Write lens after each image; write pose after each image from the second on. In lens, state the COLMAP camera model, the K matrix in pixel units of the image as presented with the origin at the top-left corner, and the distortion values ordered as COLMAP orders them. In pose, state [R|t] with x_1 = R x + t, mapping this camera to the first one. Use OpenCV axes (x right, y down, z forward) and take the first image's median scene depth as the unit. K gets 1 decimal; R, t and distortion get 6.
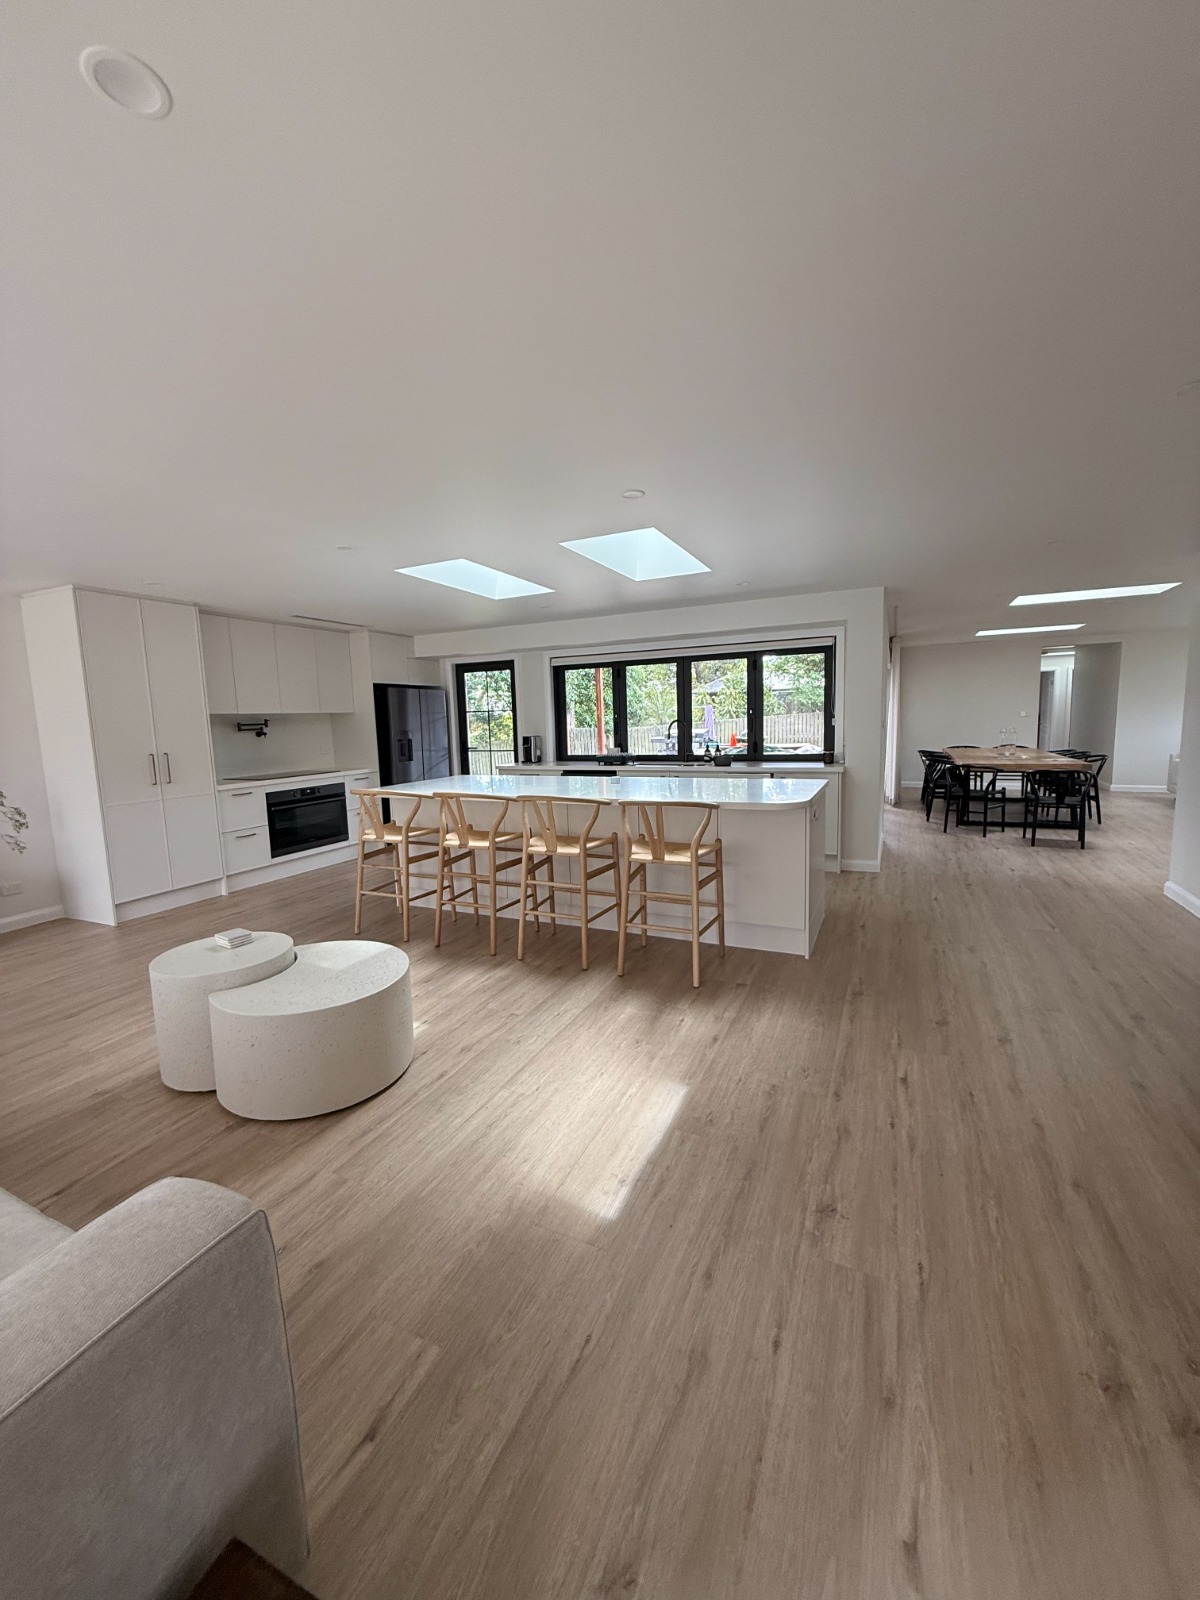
lens RADIAL K [[629.3, 0, 600.0], [0, 629.3, 800.0], [0, 0, 1]] dist [0.000887, -0.000122]
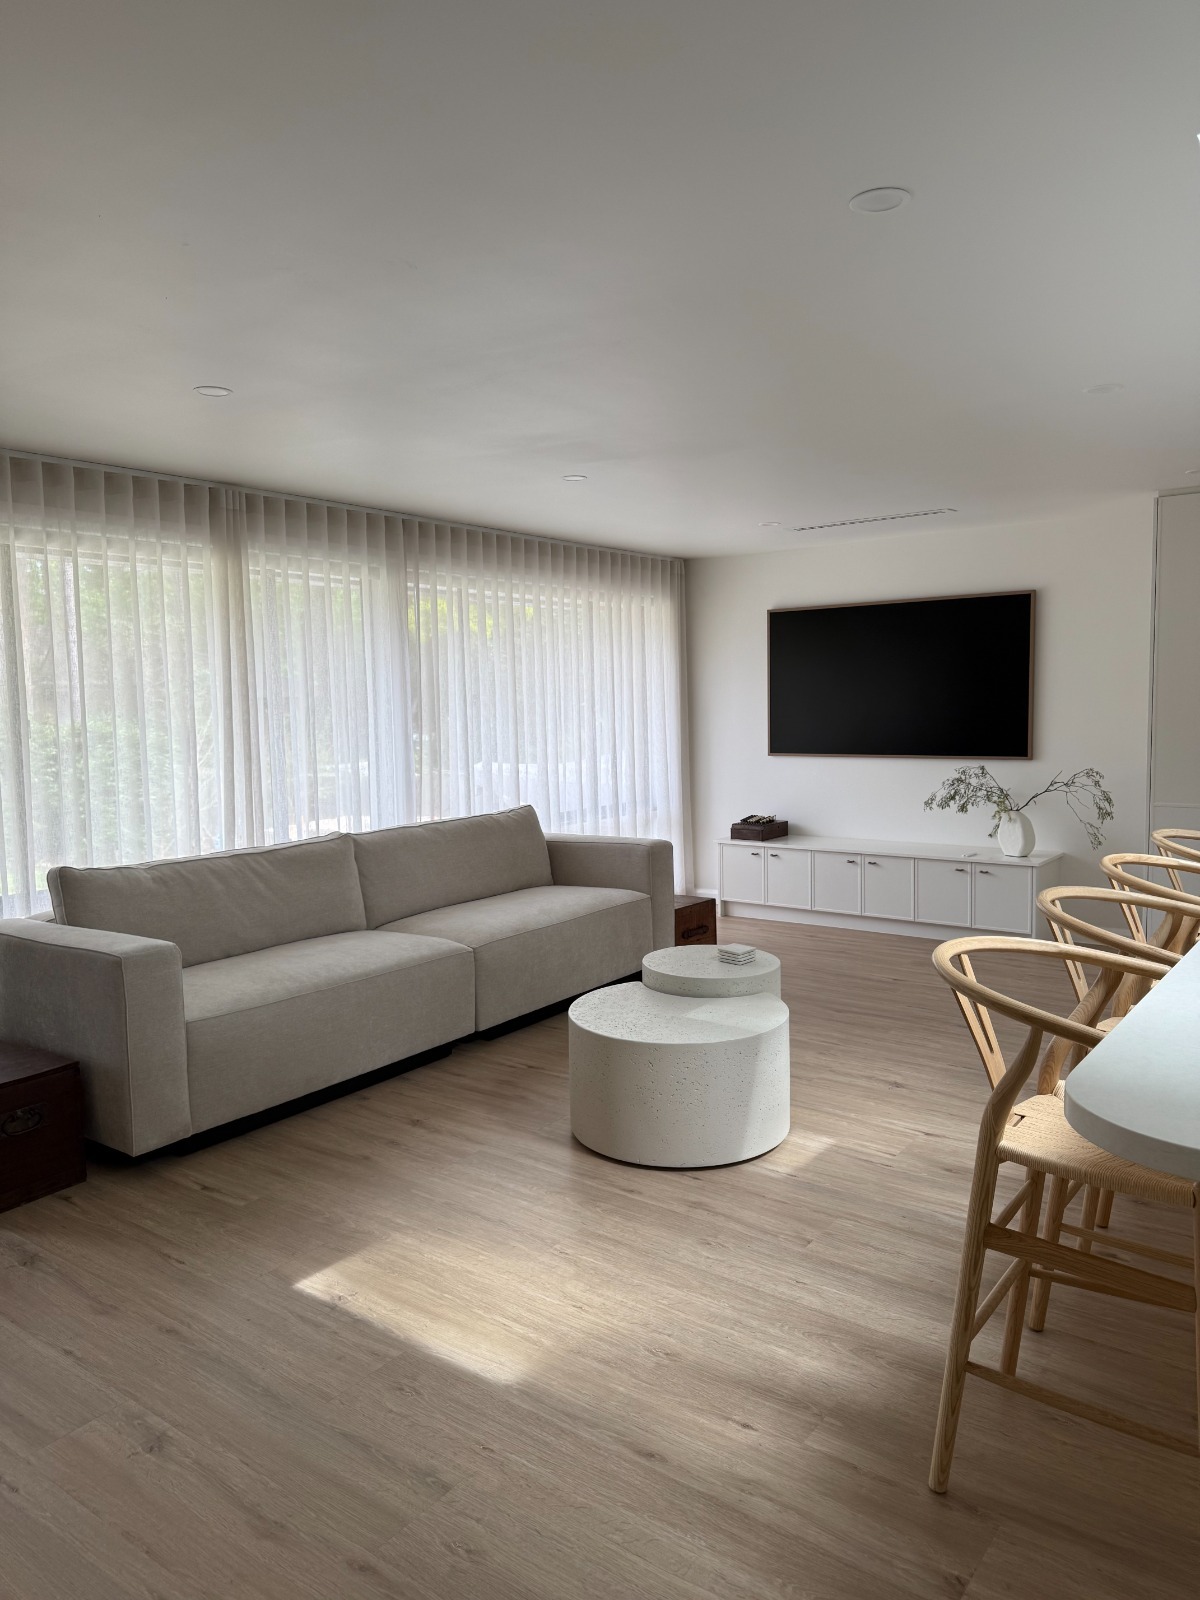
lens RADIAL K [[1129.1, 0, 600.0], [0, 1129.1, 800.0], [0, 0, 1]] dist [0.037702, -0.046171]
pose [[-0.196974, 0.123144, -0.972644, 0.583837], [-0.104400, 0.983805, 0.145699, -0.120618], [0.974834, 0.130243, -0.180928, 0.670954]]
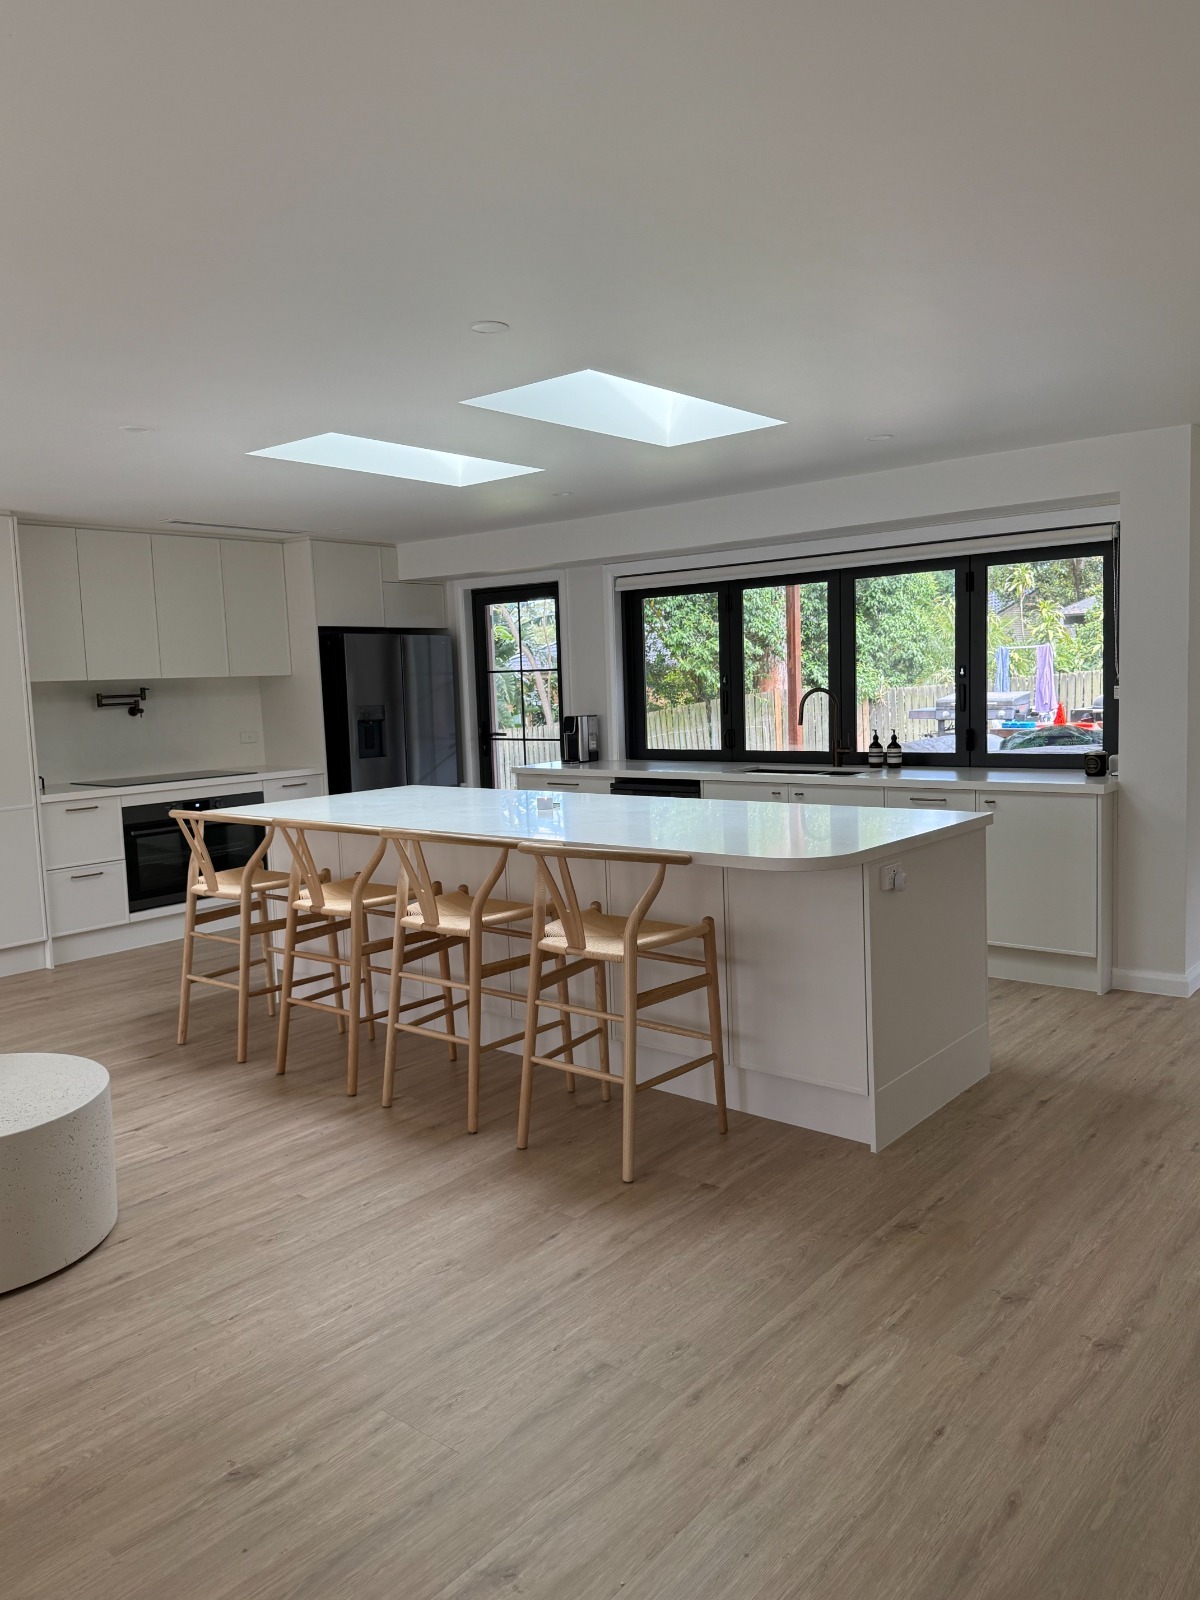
lens RADIAL K [[1174.6, 0, 609.0], [0, 1174.6, 790.5], [0, 0, 1]] dist [0.094965, -0.148893]
pose [[0.968180, 0.020117, -0.249446, 0.297326], [-0.026249, 0.999429, -0.021280, -0.020107], [0.248876, 0.027151, 0.968155, -0.023277]]
